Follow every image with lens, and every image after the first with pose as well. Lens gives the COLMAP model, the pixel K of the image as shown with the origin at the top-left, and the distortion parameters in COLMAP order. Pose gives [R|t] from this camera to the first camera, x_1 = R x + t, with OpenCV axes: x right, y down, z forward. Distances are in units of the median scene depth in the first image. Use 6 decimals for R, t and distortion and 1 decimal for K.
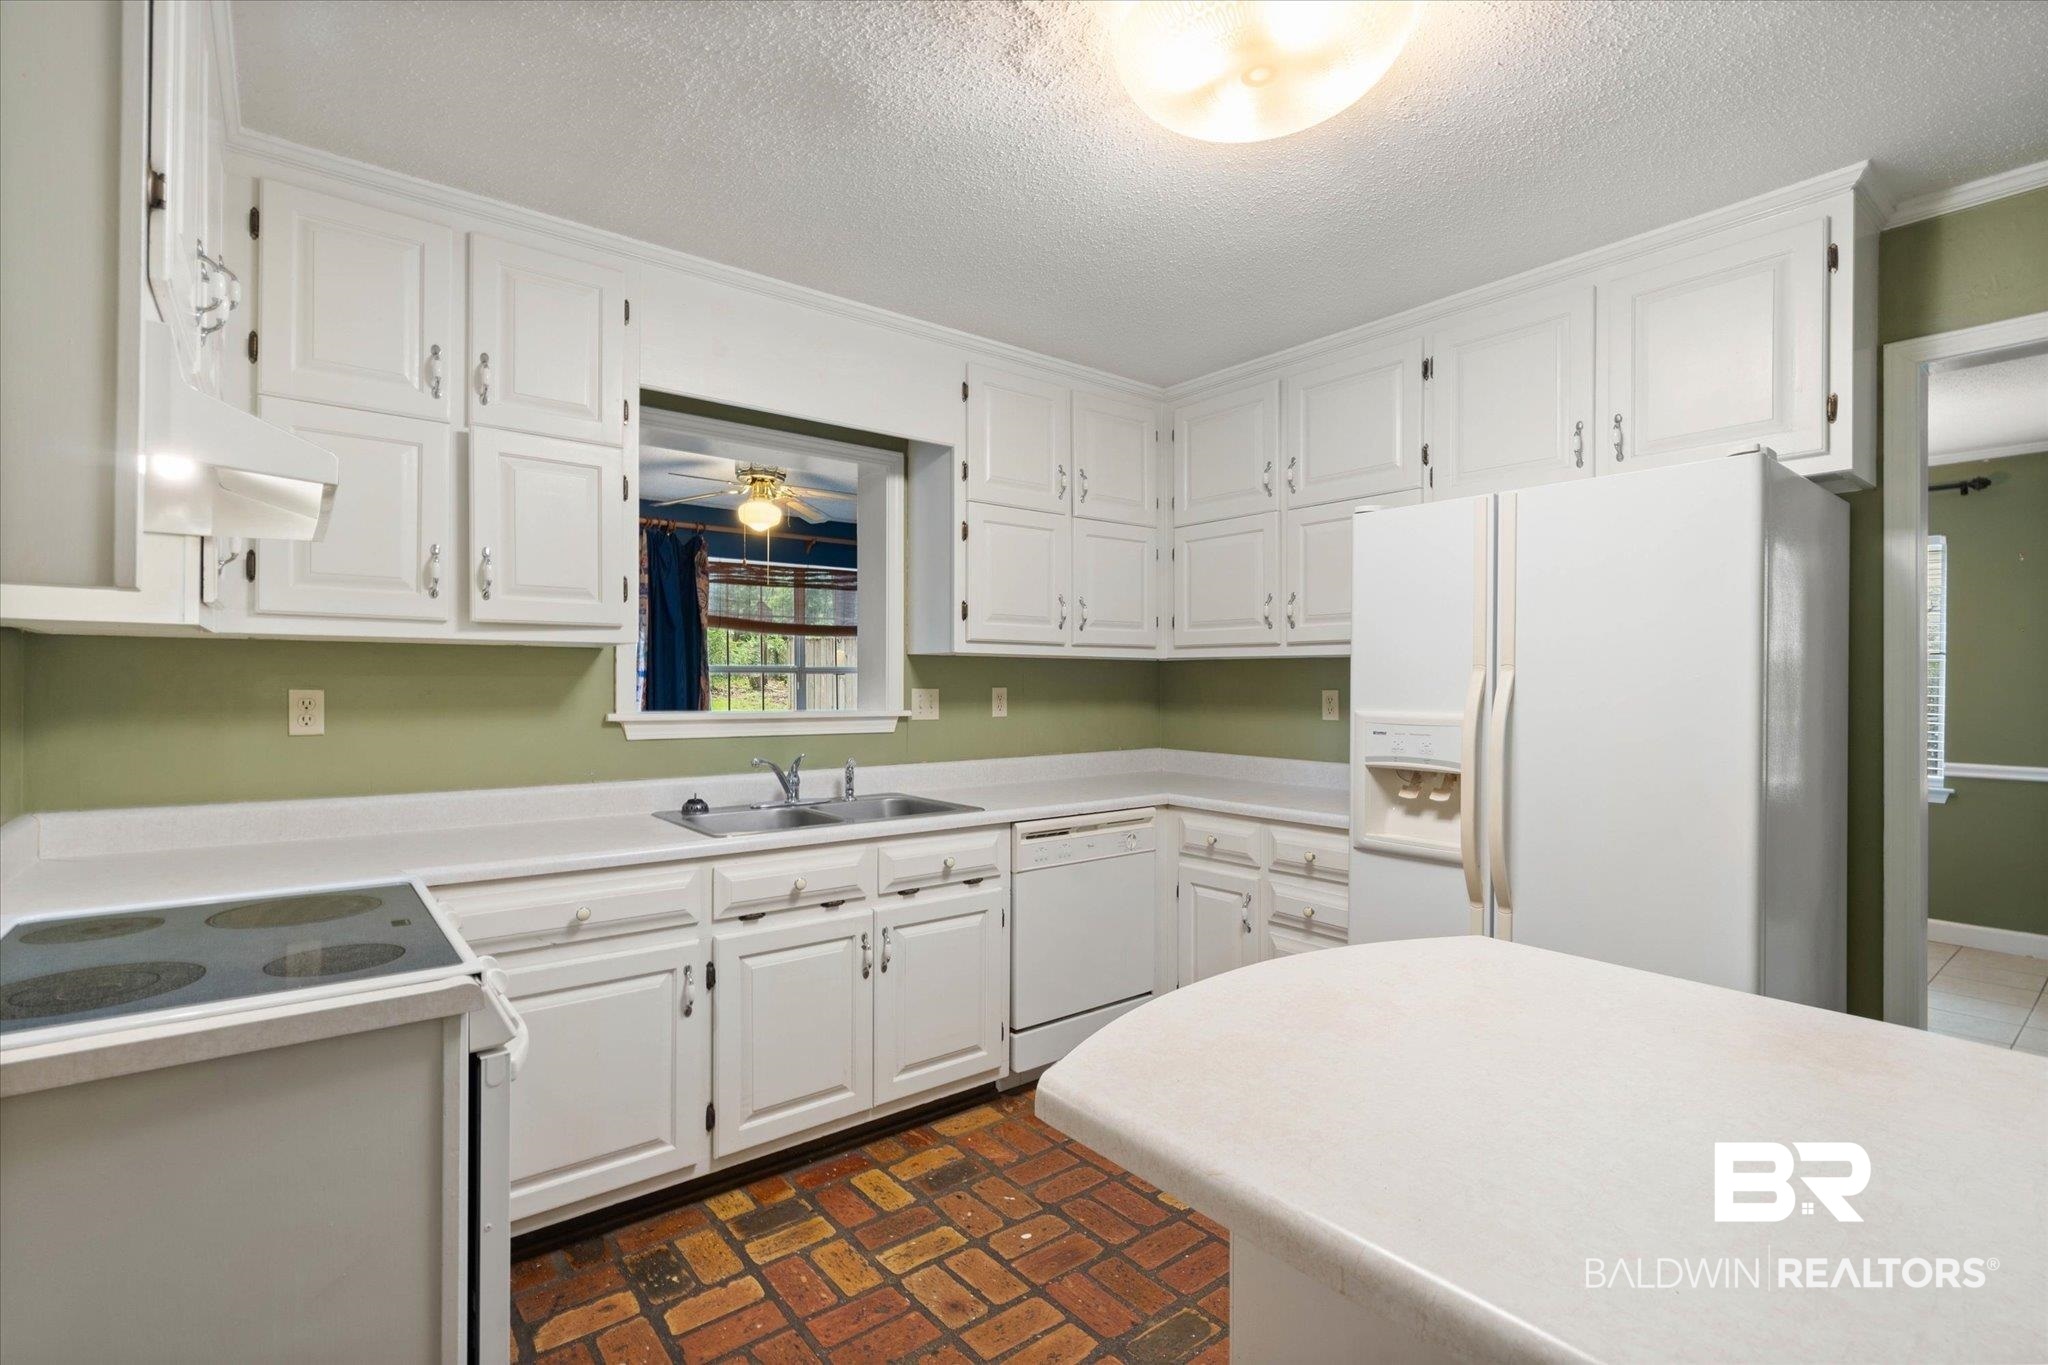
lens RADIAL K [[940.5, 0, 1022.2], [0, 940.5, 694.0], [0, 0, 1]] dist [-0.001709, 0.000545]
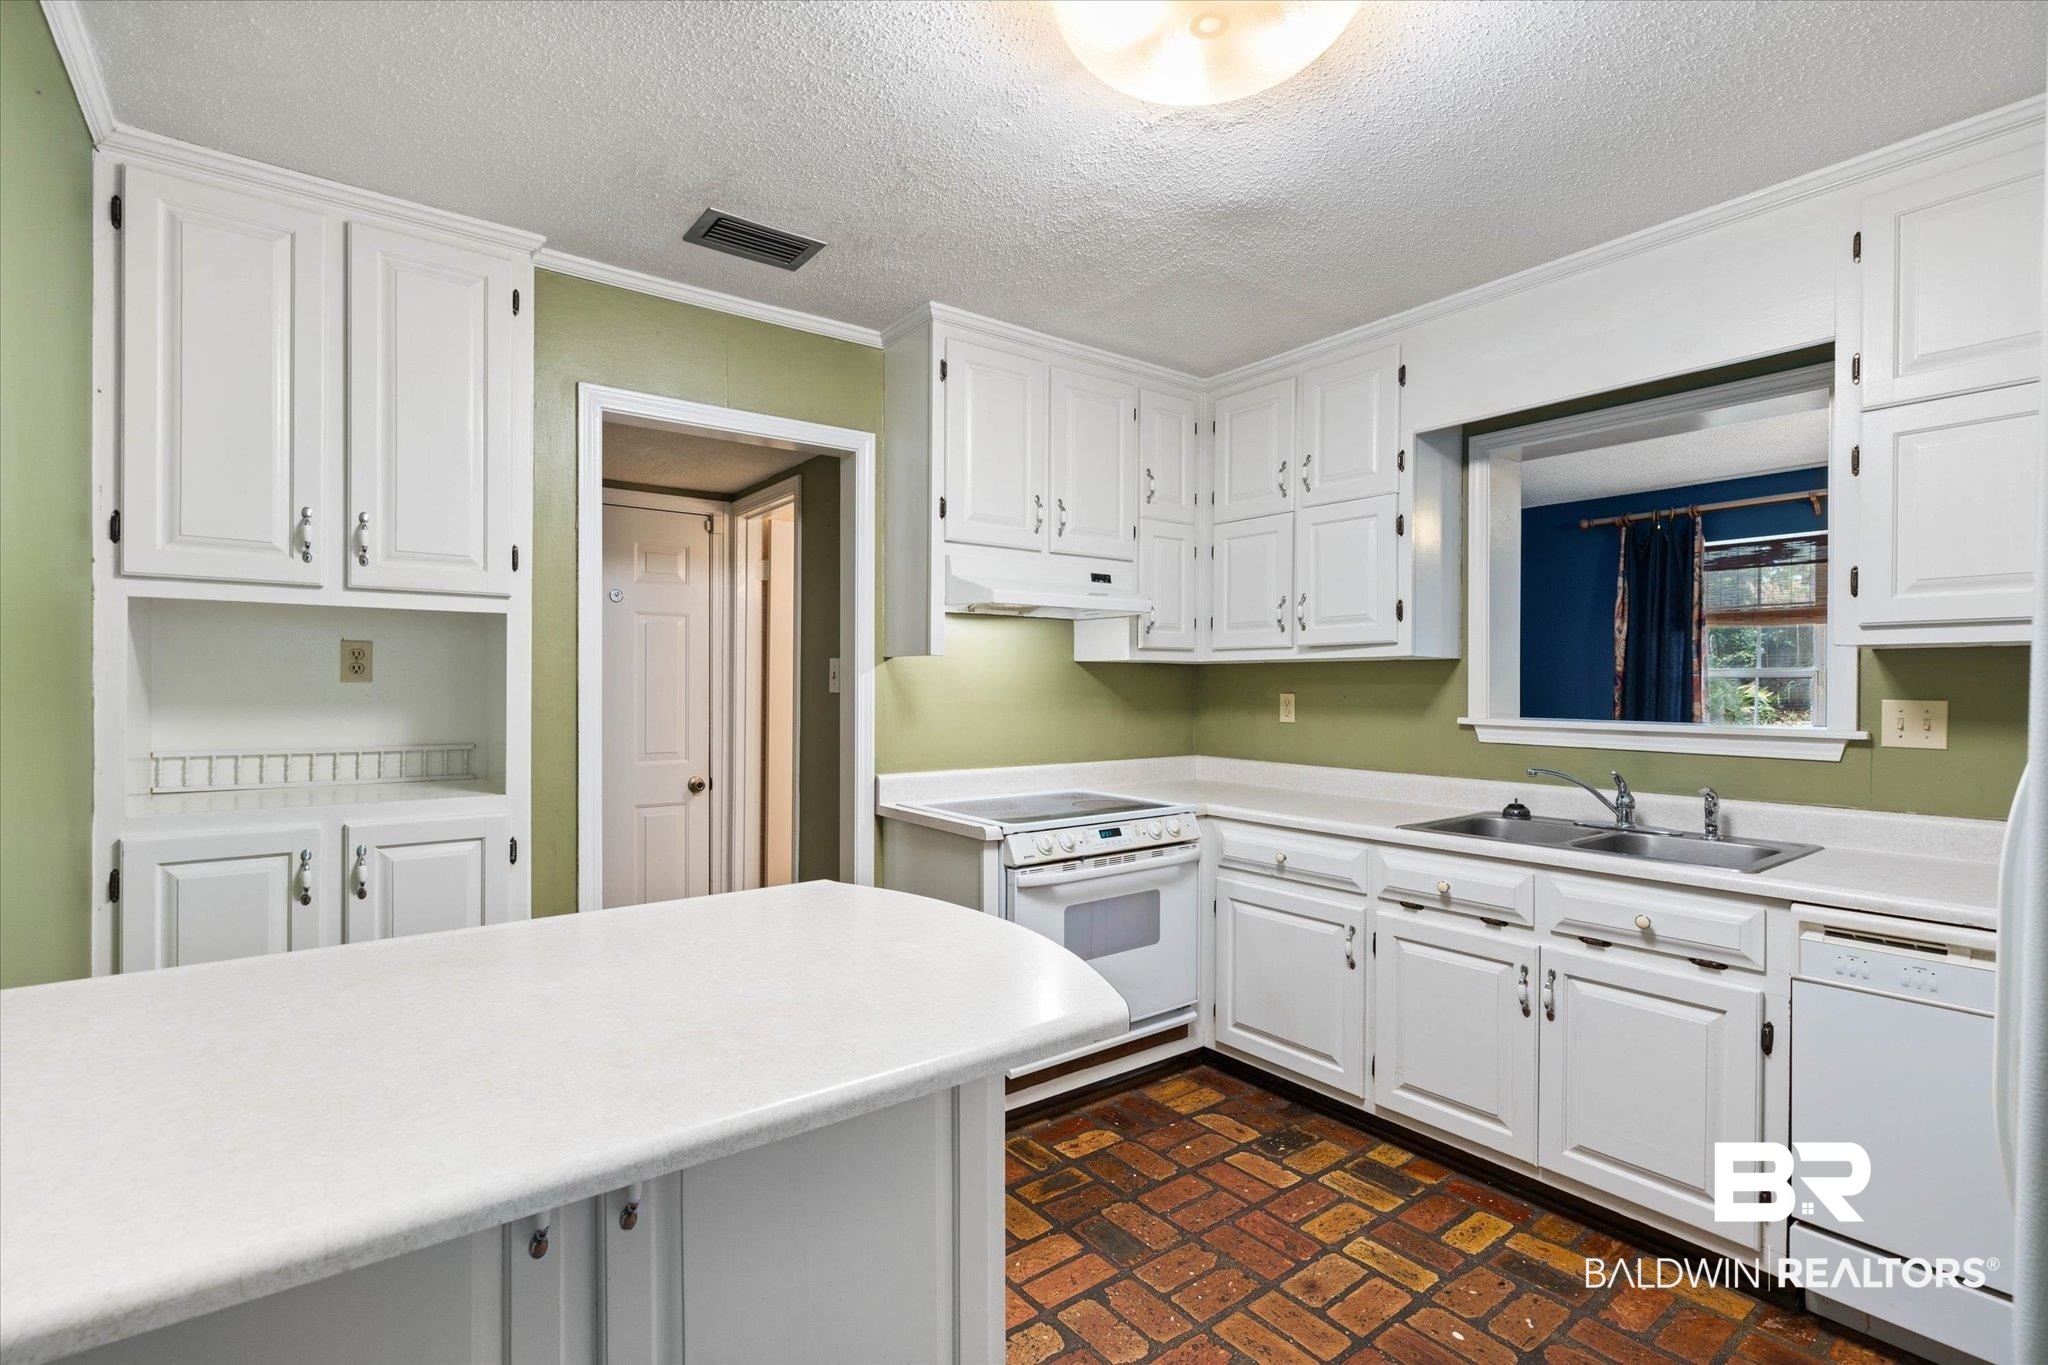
lens RADIAL K [[940.5, 0, 1018.2], [0, 940.5, 679.4], [0, 0, 1]] dist [-0.001709, 0.000545]
pose [[-0.024115, -0.006770, -0.999686, 0.829441], [-0.009369, 0.999935, -0.006546, -0.014379], [0.999665, 0.009208, -0.024177, 0.578098]]
